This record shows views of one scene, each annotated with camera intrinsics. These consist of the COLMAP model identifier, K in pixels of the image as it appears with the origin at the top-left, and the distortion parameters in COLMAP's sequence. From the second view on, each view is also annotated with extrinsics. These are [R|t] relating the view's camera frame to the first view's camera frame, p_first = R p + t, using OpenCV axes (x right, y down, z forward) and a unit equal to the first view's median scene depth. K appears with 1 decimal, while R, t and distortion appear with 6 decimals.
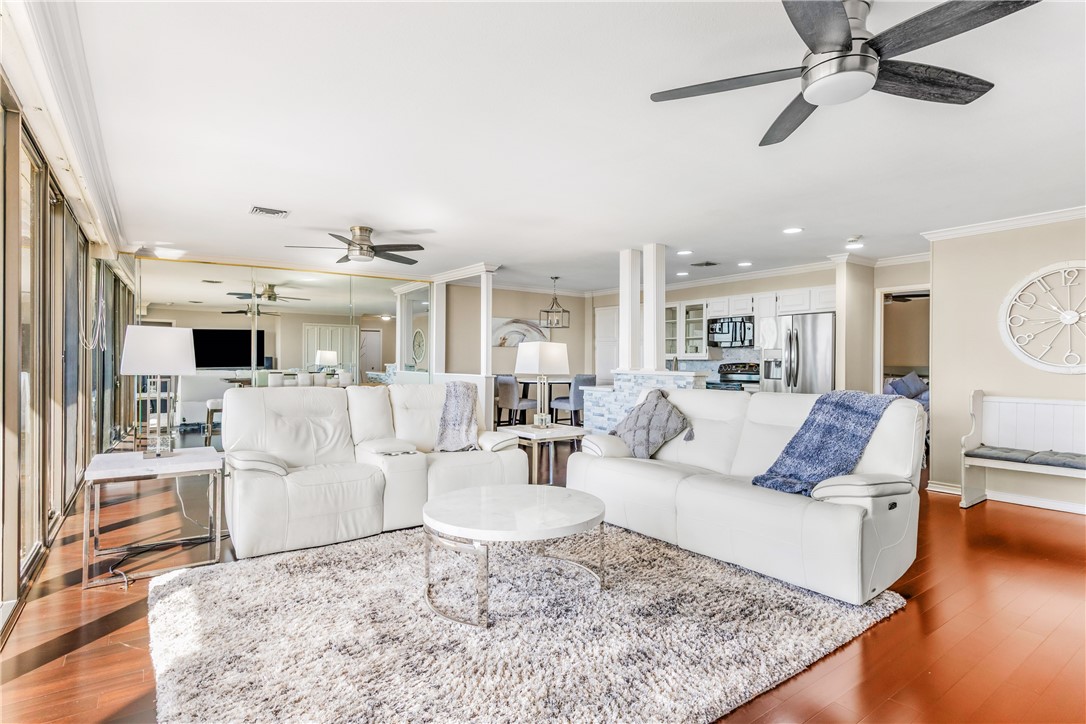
lens RADIAL K [[545.9, 0, 545.3], [0, 545.9, 361.1], [0, 0, 1]] dist [0.000567, 0.000490]
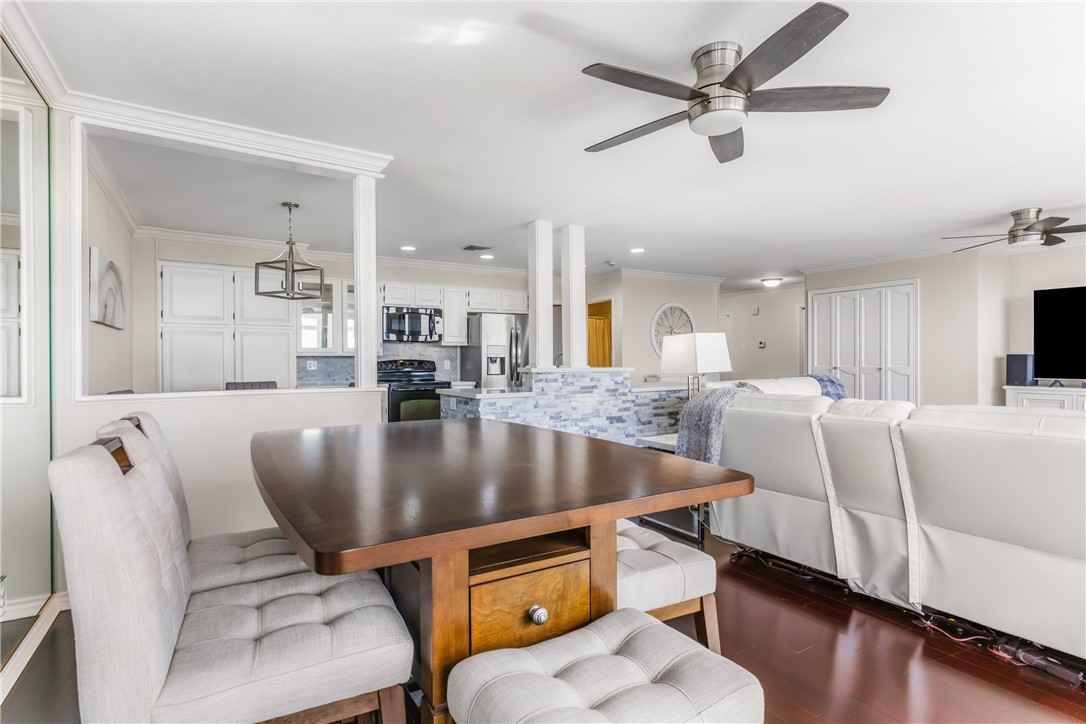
lens RADIAL K [[545.9, 0, 545.3], [0, 545.9, 361.1], [0, 0, 1]] dist [0.000567, 0.000490]
pose [[0.086260, -0.009129, 0.996231, -0.843857], [0.003525, 0.999955, 0.008858, -0.002162], [-0.996266, 0.002748, 0.086288, 1.171259]]
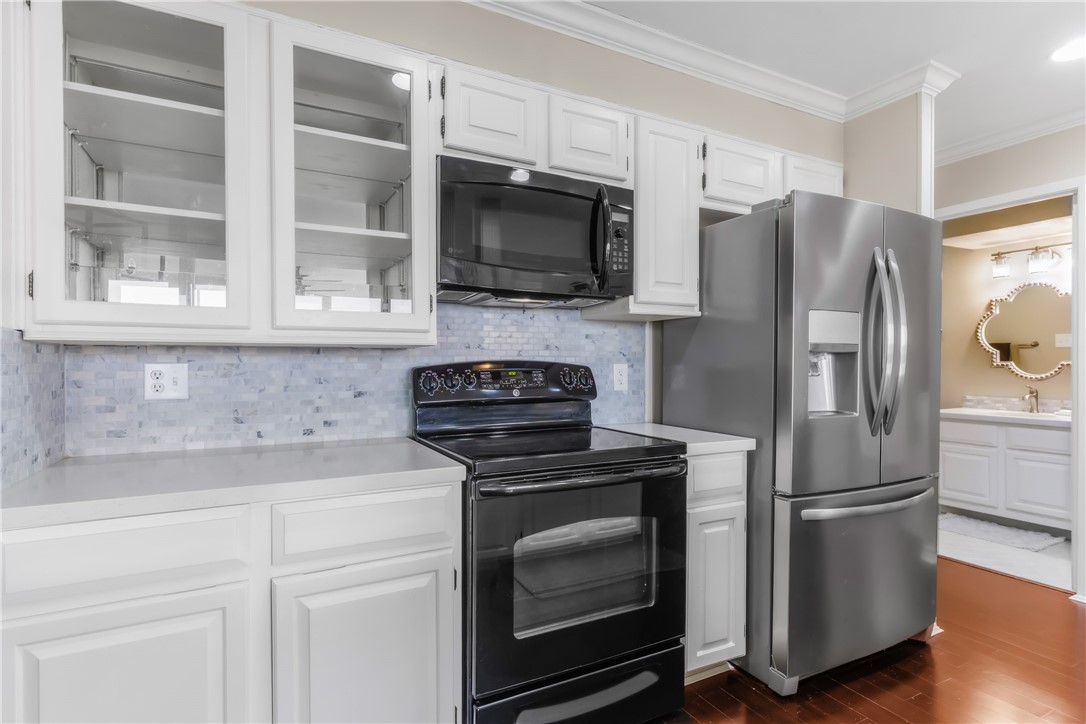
lens RADIAL K [[549.4, 0, 541.9], [0, 549.4, 362.8], [0, 0, 1]] dist [0.006020, -0.000214]
pose [[0.143634, -0.003839, 0.989623, 0.155544], [0.001675, 0.999992, 0.003637, 0.005495], [-0.989629, 0.001136, 0.143639, 1.582794]]
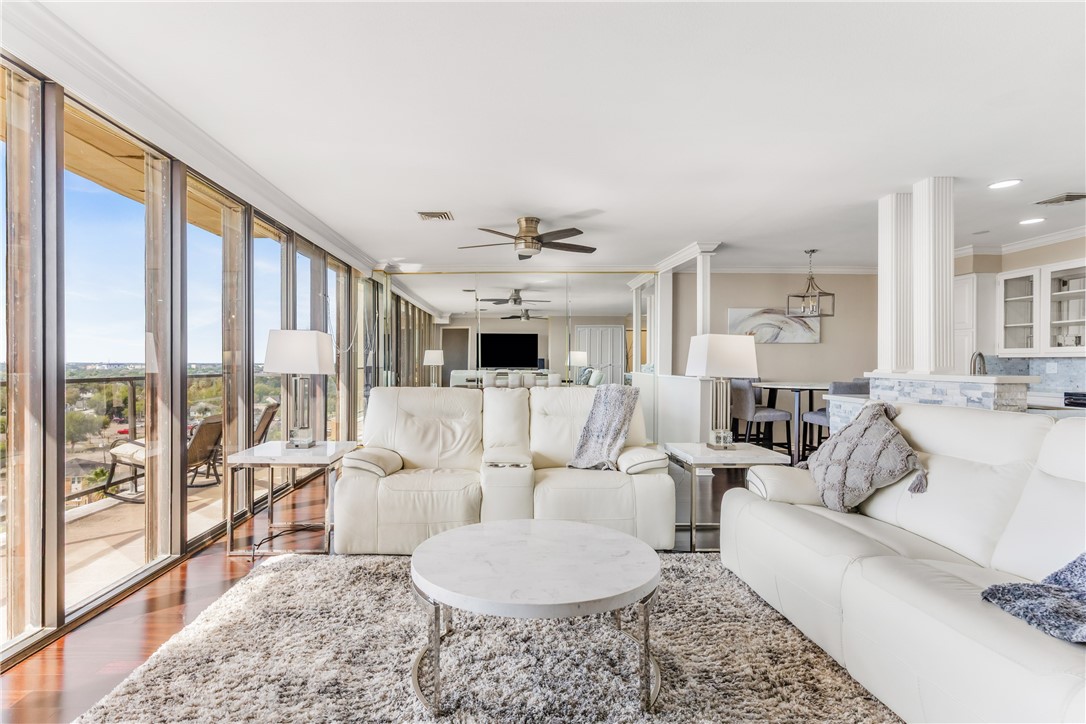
lens RADIAL K [[559.9, 0, 519.0], [0, 559.9, 362.3], [0, 0, 1]] dist [0.003375, 0.001103]
pose [[0.826743, -0.003066, -0.562572, 0.202321], [0.003243, 0.999995, -0.000684, 0.002911], [0.562571, -0.001259, 0.826748, 0.207364]]
